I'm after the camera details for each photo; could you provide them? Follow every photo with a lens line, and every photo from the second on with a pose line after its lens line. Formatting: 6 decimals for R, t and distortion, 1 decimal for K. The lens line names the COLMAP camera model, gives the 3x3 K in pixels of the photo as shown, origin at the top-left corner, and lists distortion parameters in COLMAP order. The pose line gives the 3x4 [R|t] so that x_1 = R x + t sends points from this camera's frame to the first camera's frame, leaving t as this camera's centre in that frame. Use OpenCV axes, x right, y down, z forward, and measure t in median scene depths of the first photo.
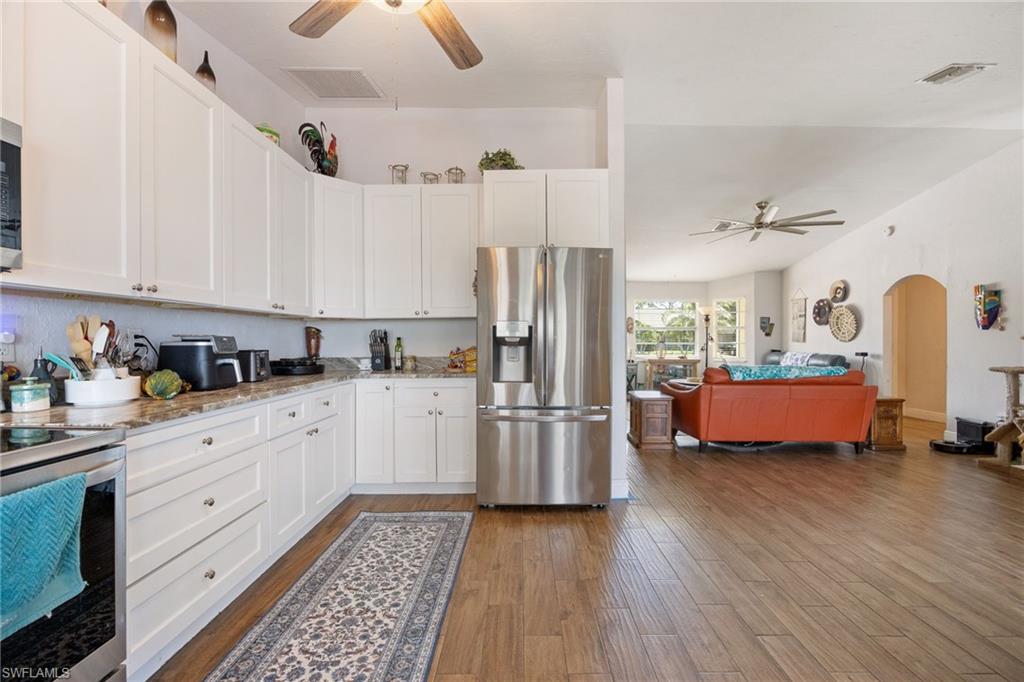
lens RADIAL K [[448.3, 0, 527.1], [0, 448.3, 340.8], [0, 0, 1]] dist [-0.008752, 0.000185]
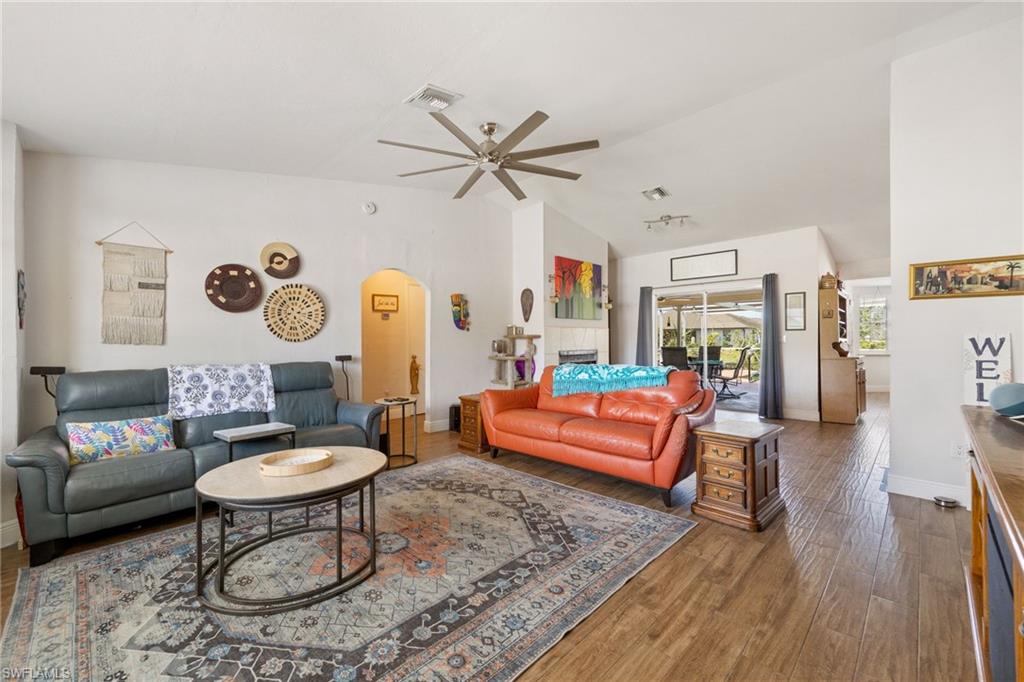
lens RADIAL K [[407.7, 0, 511.7], [0, 407.7, 336.3], [0, 0, 1]] dist [-0.000297, 0.000088]
pose [[-0.708387, 0.008510, 0.705773, 0.078718], [0.006239, 0.999964, -0.005796, -0.000006], [-0.705797, 0.000297, -0.708414, 1.296184]]
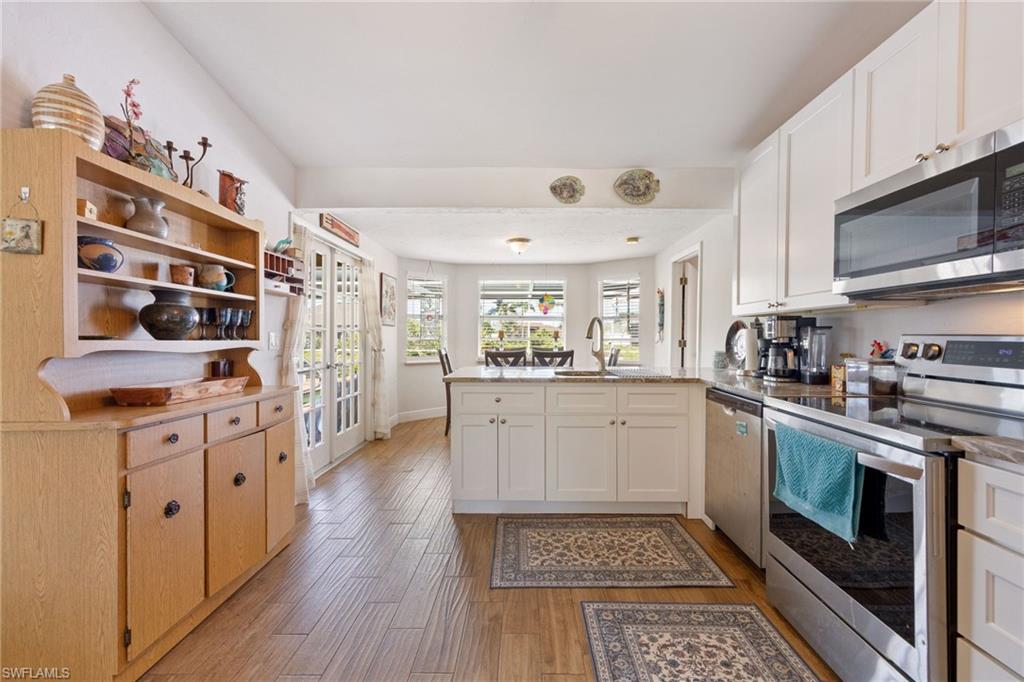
lens RADIAL K [[422.7, 0, 516.5], [0, 422.7, 342.7], [0, 0, 1]] dist [0.000561, 0.000053]
pose [[-0.999883, -0.007455, -0.013333, -0.005715], [-0.007677, 0.999832, 0.016637, 0.000401], [0.013207, 0.016738, -0.999773, 0.372124]]
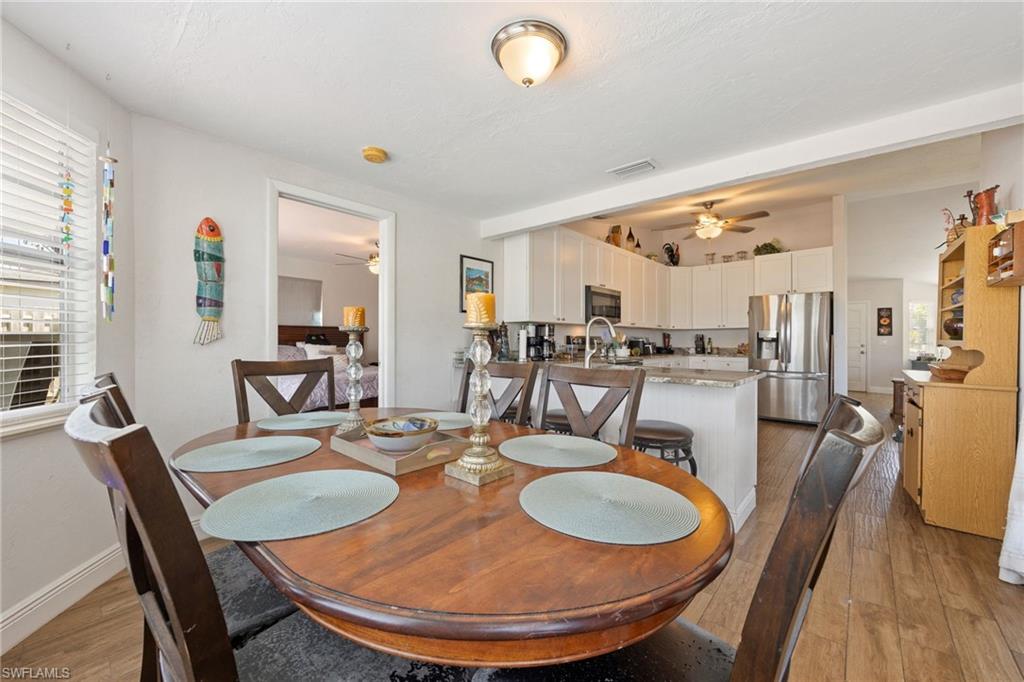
lens RADIAL K [[395.9, 0, 512.0], [0, 395.9, 341.0], [0, 0, 1]] dist [-0.000213, 0.000009]
pose [[0.741050, 0.005503, -0.671427, 0.150141], [-0.005122, 0.999984, 0.002543, 0.003913], [0.671430, 0.001554, 0.741066, -0.548725]]
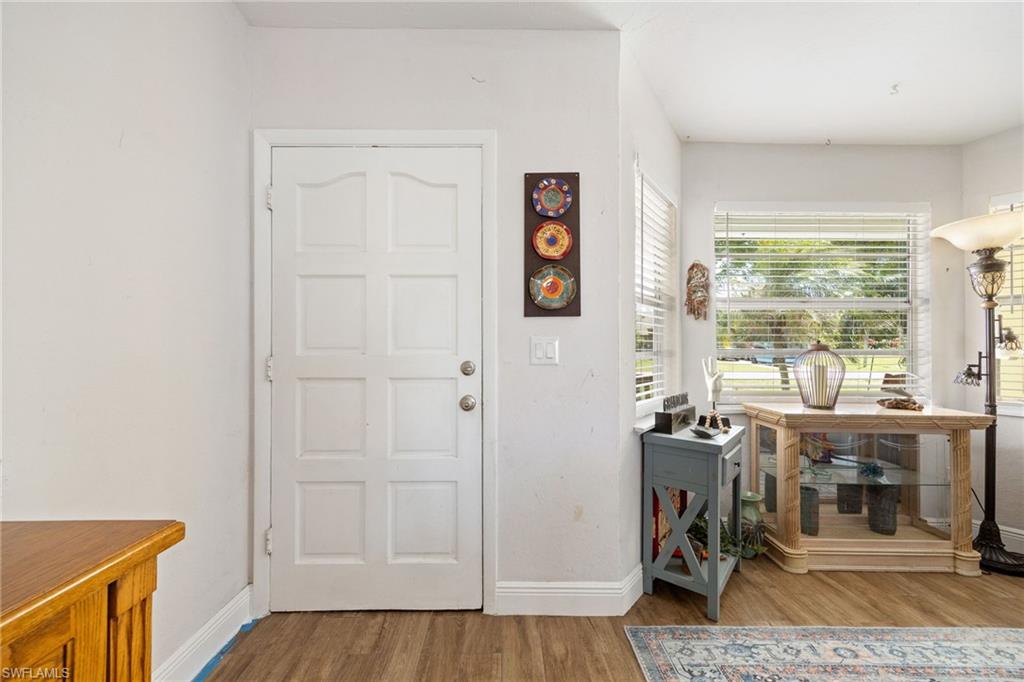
lens RADIAL K [[422.7, 0, 516.5], [0, 422.7, 342.7], [0, 0, 1]] dist [0.000561, 0.000053]
pose [[0.999944, 0.000660, -0.010523, 0.165409], [-0.000722, 0.999982, -0.005877, 0.001946], [0.010519, 0.005885, 0.999927, 1.063182]]
